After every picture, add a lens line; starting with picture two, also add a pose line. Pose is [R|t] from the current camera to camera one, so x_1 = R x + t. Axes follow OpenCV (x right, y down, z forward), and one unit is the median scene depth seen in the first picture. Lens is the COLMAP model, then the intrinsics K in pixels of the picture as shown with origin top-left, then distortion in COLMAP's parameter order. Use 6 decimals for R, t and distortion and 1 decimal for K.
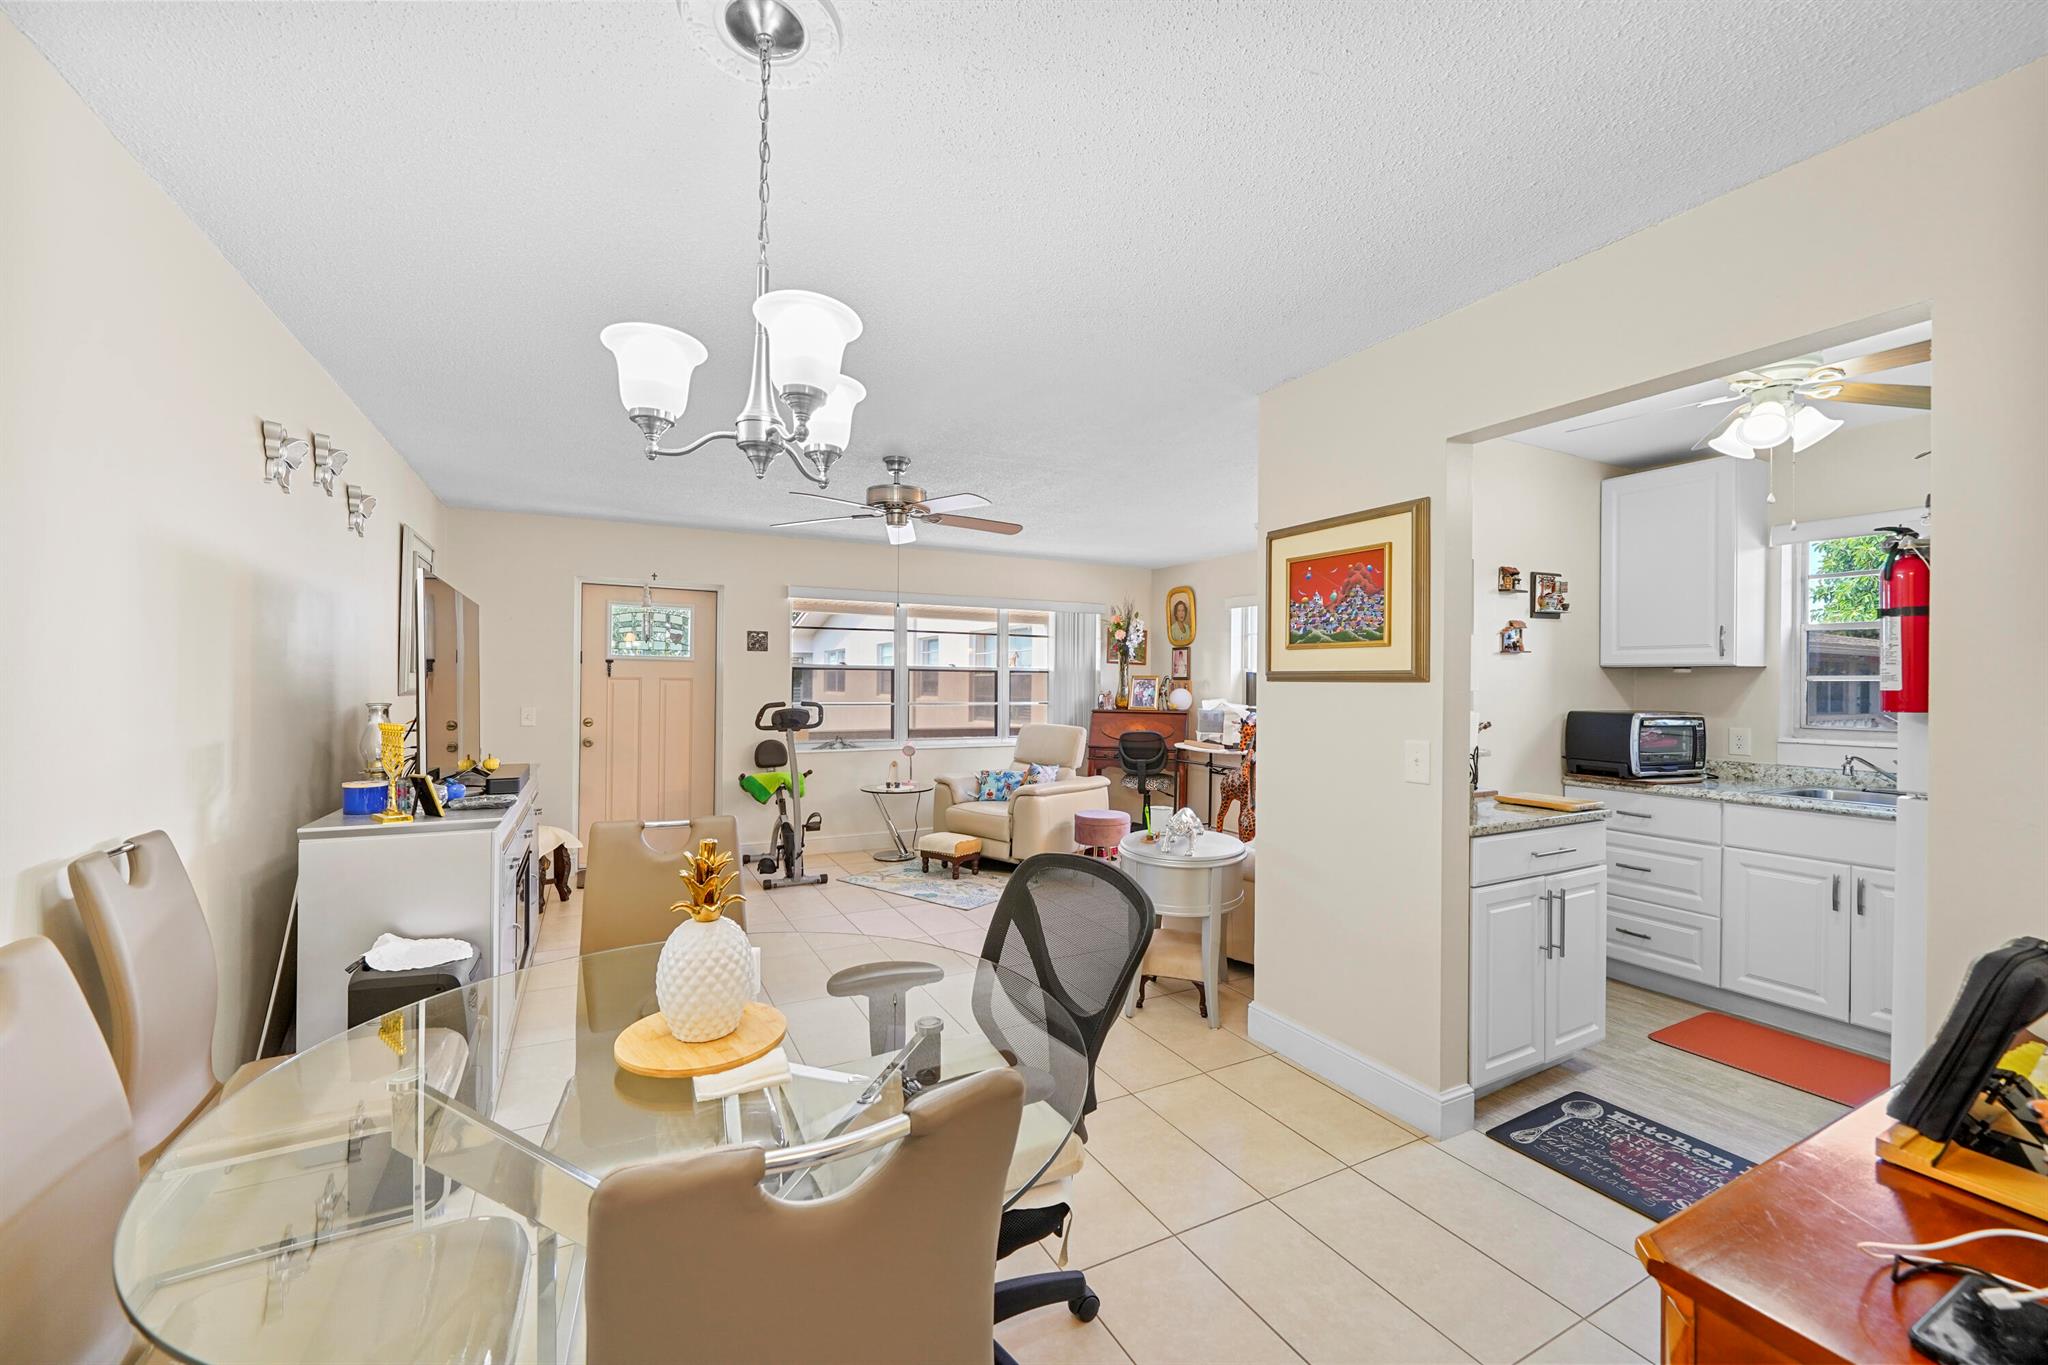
lens RADIAL K [[814.3, 0, 1006.8], [0, 814.3, 685.8], [0, 0, 1]] dist [-0.008058, 0.000574]
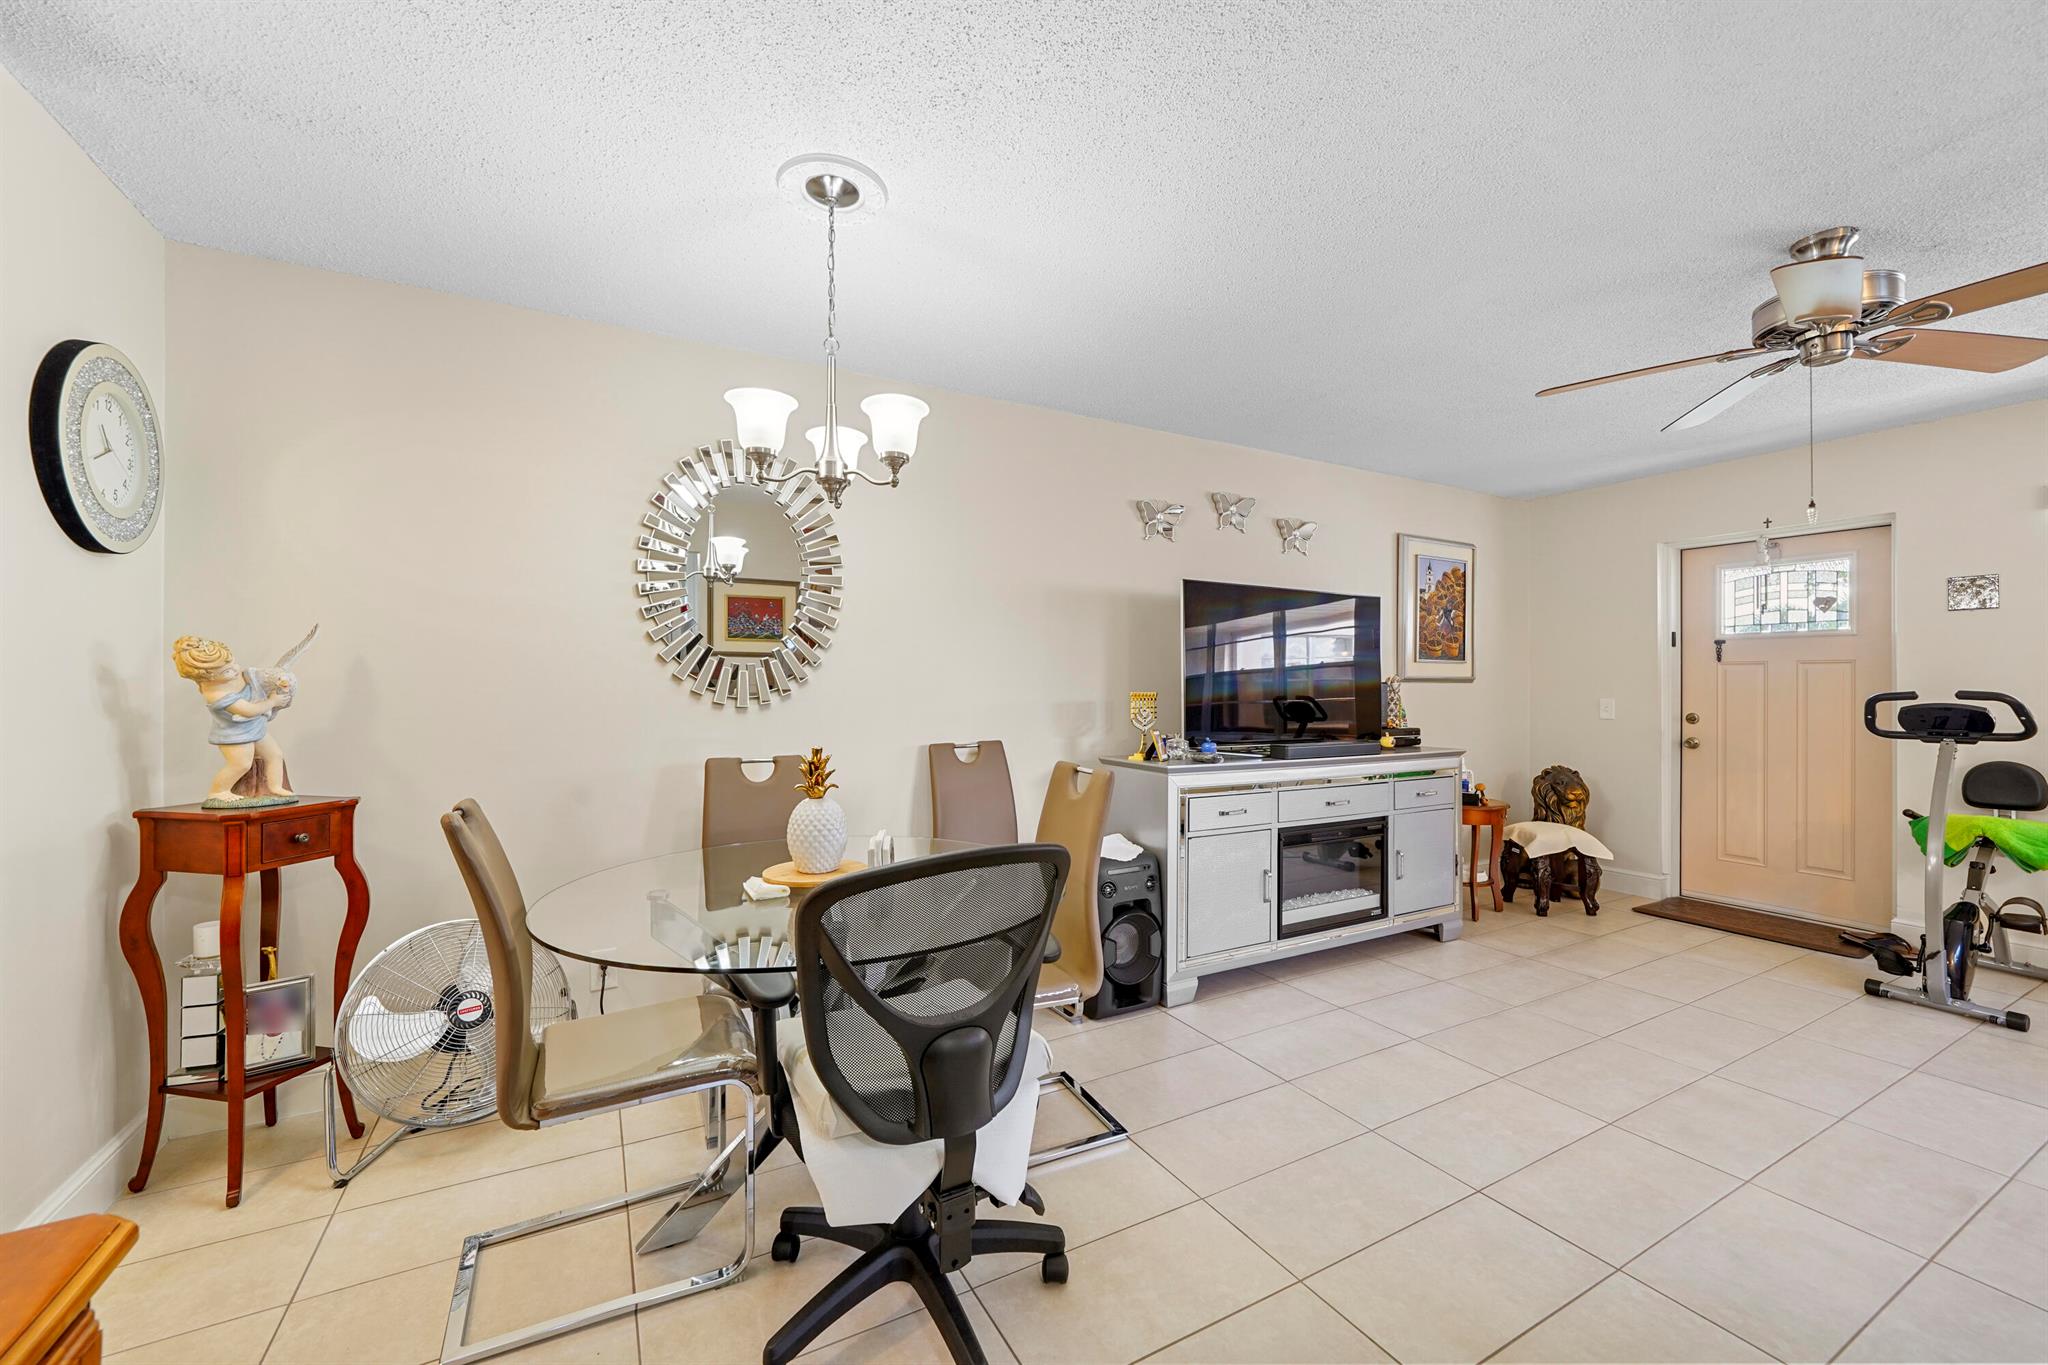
lens RADIAL K [[814.3, 0, 1037.9], [0, 814.3, 687.8], [0, 0, 1]] dist [-0.008058, 0.000574]
pose [[0.025869, -0.008056, -0.999633, 0.430844], [0.001069, 0.999967, -0.008031, 0.030124], [0.999665, -0.000861, 0.025877, 0.491977]]
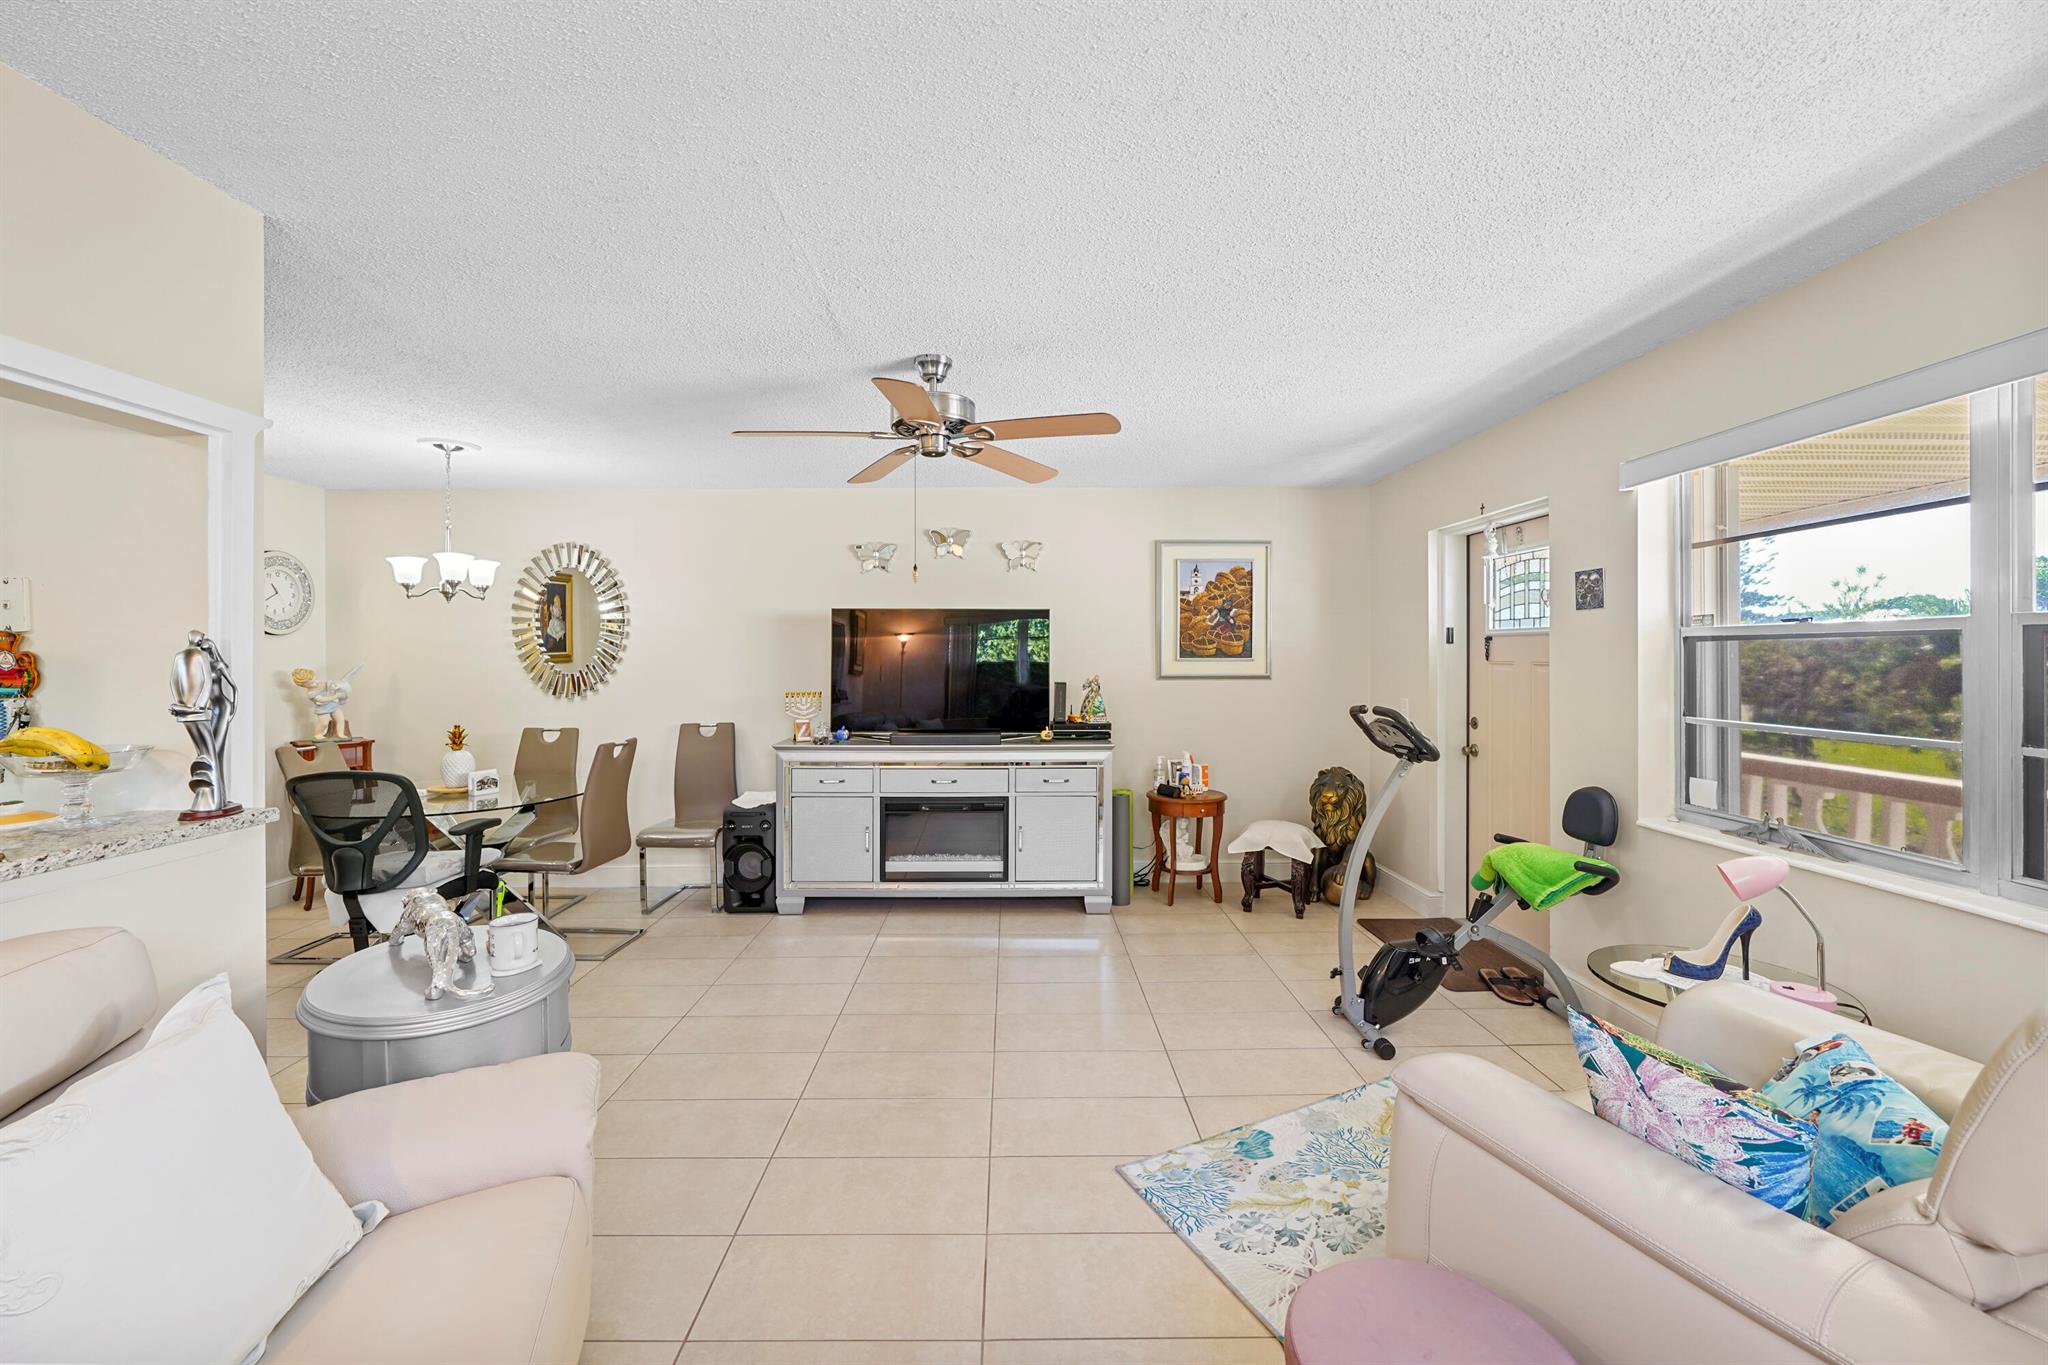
lens RADIAL K [[814.3, 0, 1017.0], [0, 814.3, 664.3], [0, 0, 1]] dist [-0.008058, 0.000574]
pose [[-0.454838, 0.001335, -0.890573, 0.499614], [0.000572, 0.999999, 0.001207, -0.014648], [0.890574, 0.000040, -0.454839, 1.477505]]
